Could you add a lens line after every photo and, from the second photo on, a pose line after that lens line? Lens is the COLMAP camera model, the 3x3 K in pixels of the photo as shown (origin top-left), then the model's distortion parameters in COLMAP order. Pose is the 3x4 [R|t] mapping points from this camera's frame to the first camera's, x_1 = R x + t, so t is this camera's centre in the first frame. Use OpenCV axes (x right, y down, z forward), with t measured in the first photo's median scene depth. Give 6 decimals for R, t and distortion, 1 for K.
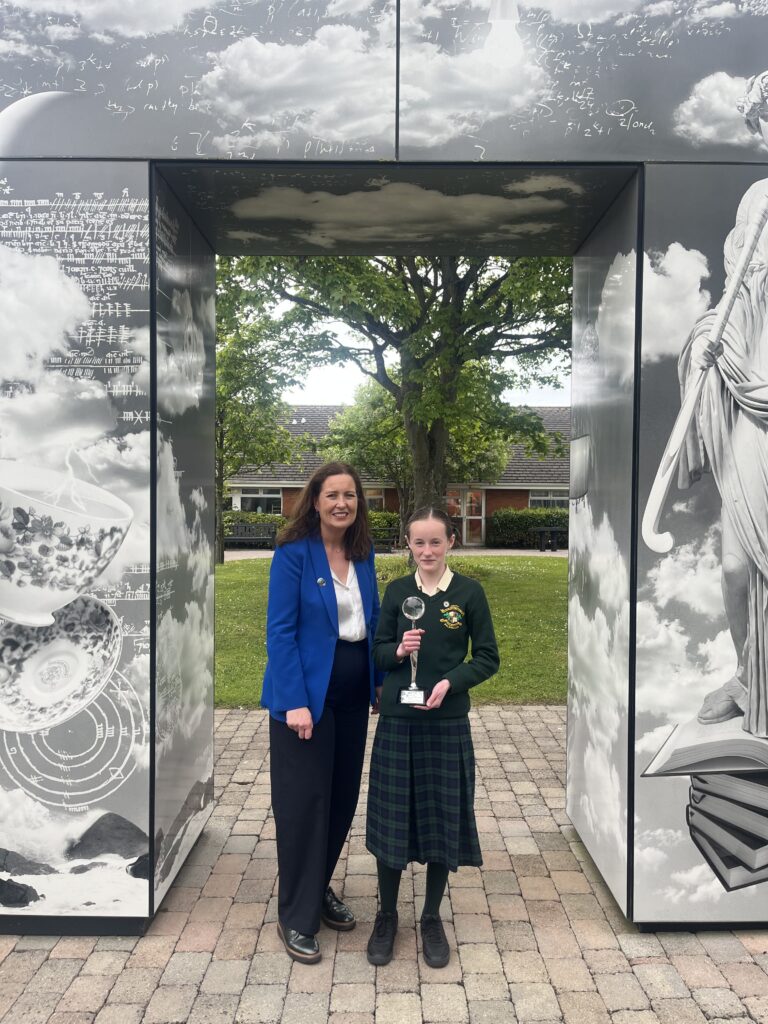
lens RADIAL K [[763.5, 0, 384.8], [0, 763.5, 520.9], [0, 0, 1]] dist [0.099506, -0.119380]
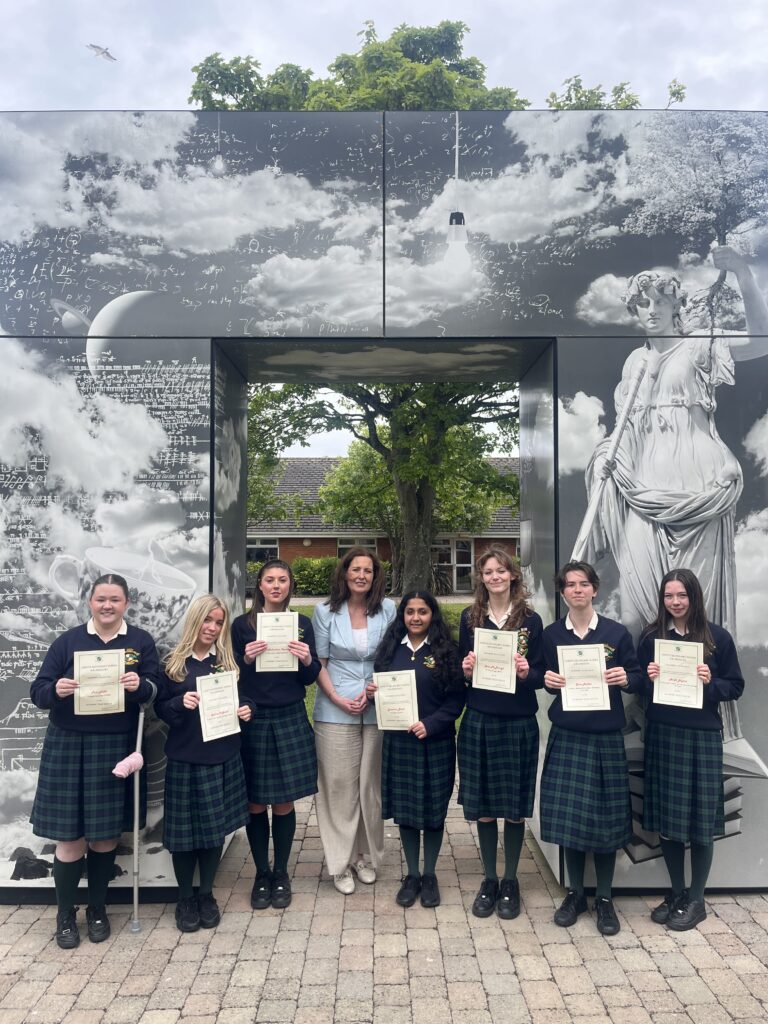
lens RADIAL K [[763.5, 0, 377.3], [0, 763.5, 514.0], [0, 0, 1]] dist [0.099506, -0.119380]
pose [[0.999967, -0.008066, 0.000367, -0.000096], [0.008072, 0.997630, -0.068332, -0.040304], [0.000185, 0.068333, 0.997663, -0.388348]]
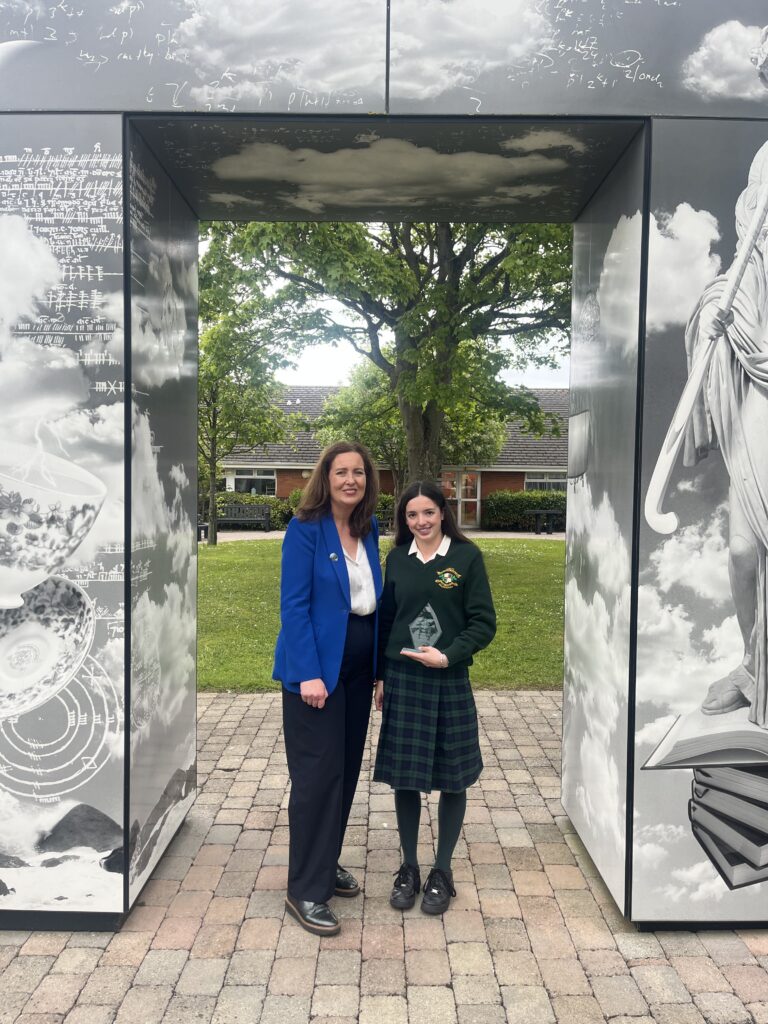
lens RADIAL K [[763.5, 0, 377.7], [0, 763.5, 515.3], [0, 0, 1]] dist [0.099506, -0.119380]
pose [[0.999984, 0.004661, -0.003314, 0.009595], [-0.004609, 0.999867, 0.015626, 0.005193], [0.003387, -0.015611, 0.999872, 0.054185]]
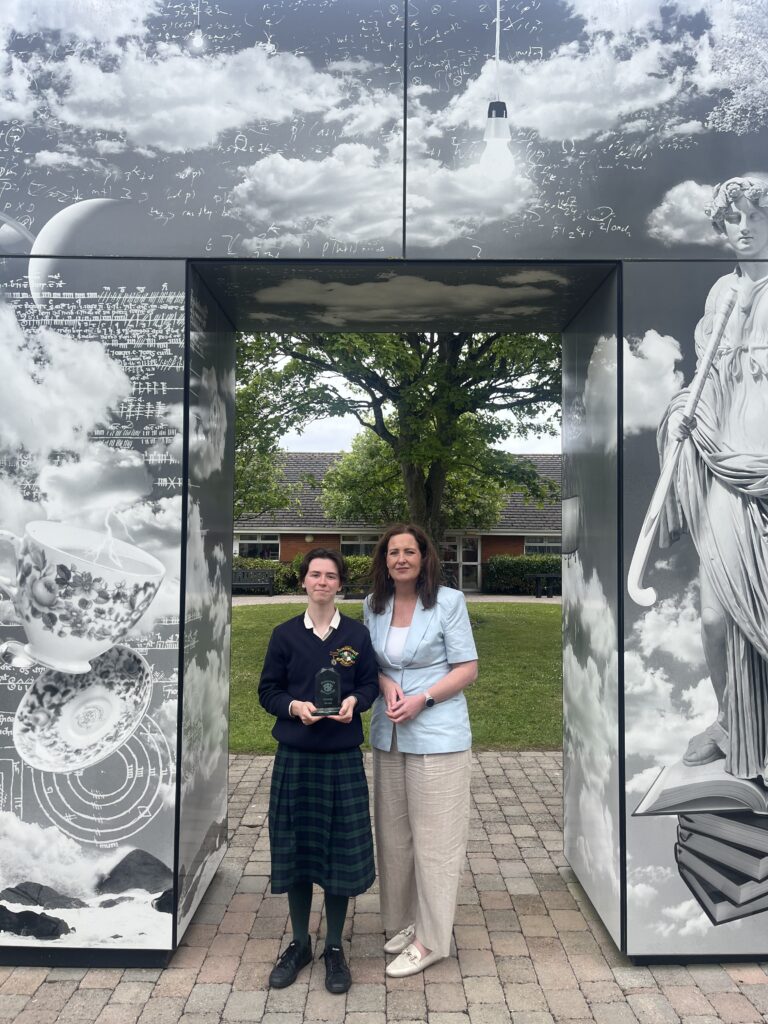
lens RADIAL K [[763.5, 0, 377.9], [0, 763.5, 516.8], [0, 0, 1]] dist [0.099506, -0.119380]
pose [[0.999996, 0.000467, -0.002741, -0.018966], [-0.000640, 0.997979, -0.063538, -0.015516], [0.002706, 0.063539, 0.997976, -0.102589]]
